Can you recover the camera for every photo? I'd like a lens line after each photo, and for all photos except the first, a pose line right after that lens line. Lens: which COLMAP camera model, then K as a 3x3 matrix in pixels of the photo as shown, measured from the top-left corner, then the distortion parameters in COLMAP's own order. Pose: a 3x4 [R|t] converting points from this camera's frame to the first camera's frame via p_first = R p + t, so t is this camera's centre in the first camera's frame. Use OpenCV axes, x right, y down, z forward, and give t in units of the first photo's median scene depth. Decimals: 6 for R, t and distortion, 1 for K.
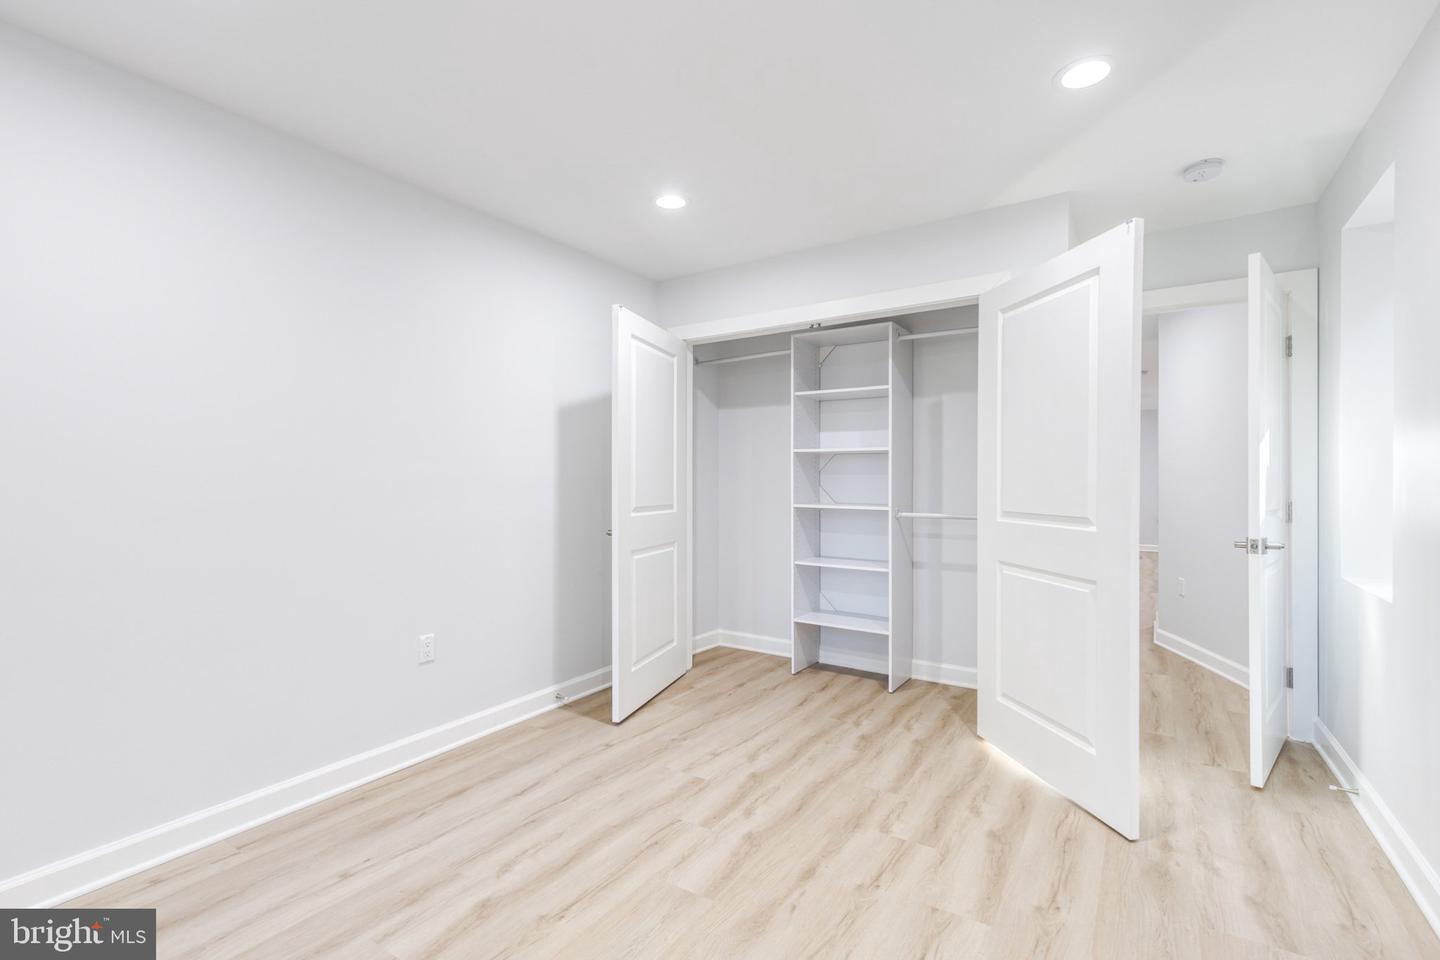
lens RADIAL K [[665.5, 0, 723.7], [0, 665.5, 472.7], [0, 0, 1]] dist [0.018675, 0.000280]
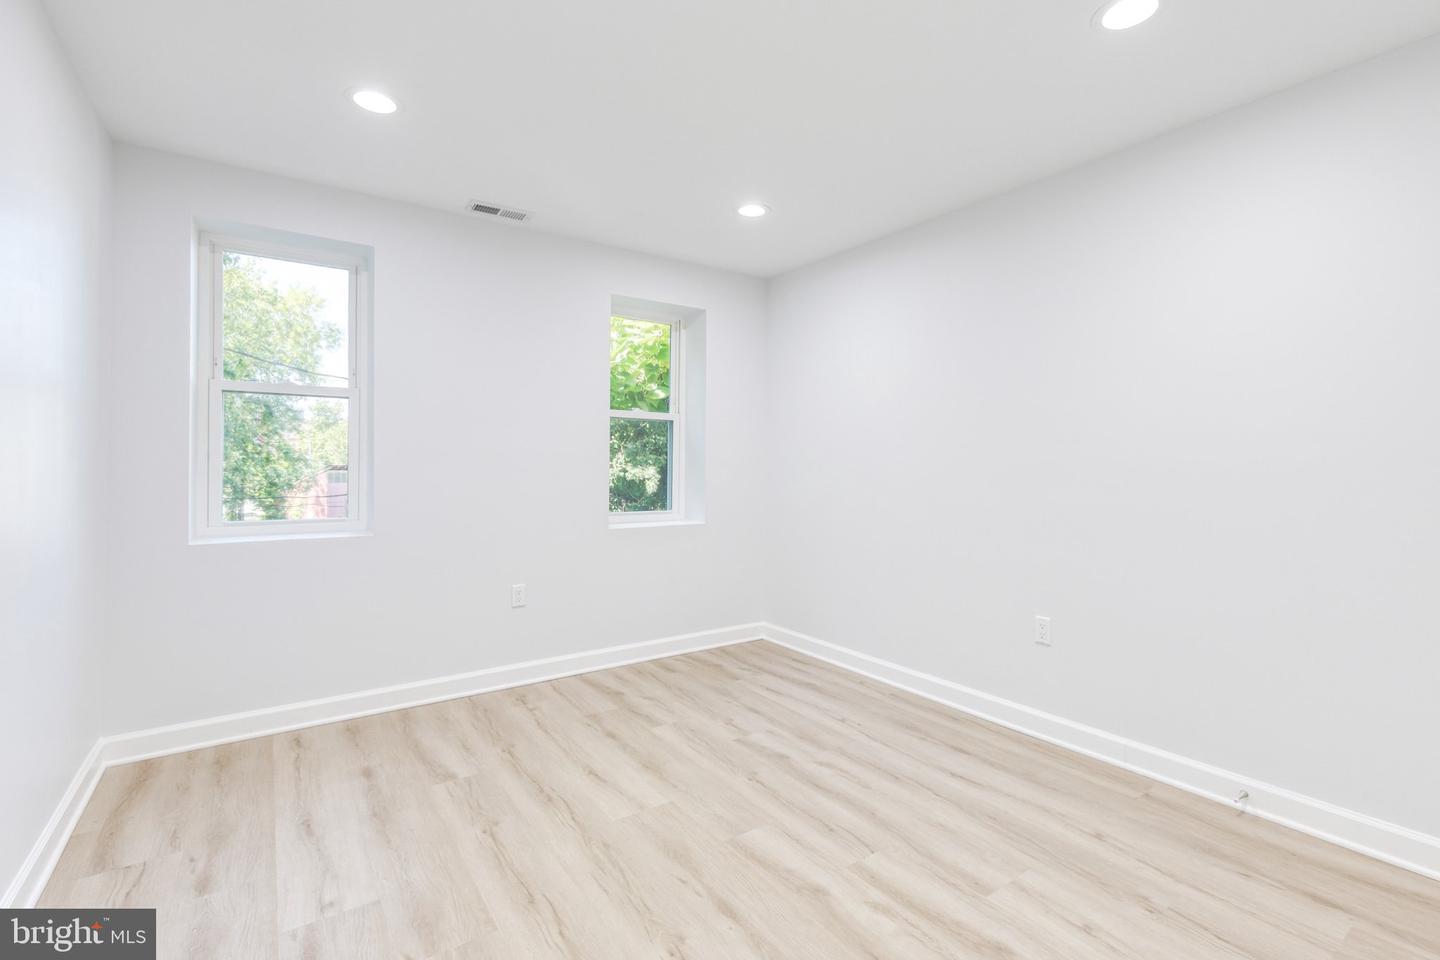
lens RADIAL K [[665.5, 0, 724.5], [0, 665.5, 471.3], [0, 0, 1]] dist [0.018675, 0.000280]
pose [[-0.393611, 0.006541, -0.919254, 0.810144], [0.007672, 0.999963, 0.003830, 0.024095], [0.919245, -0.005545, -0.393647, 1.179370]]
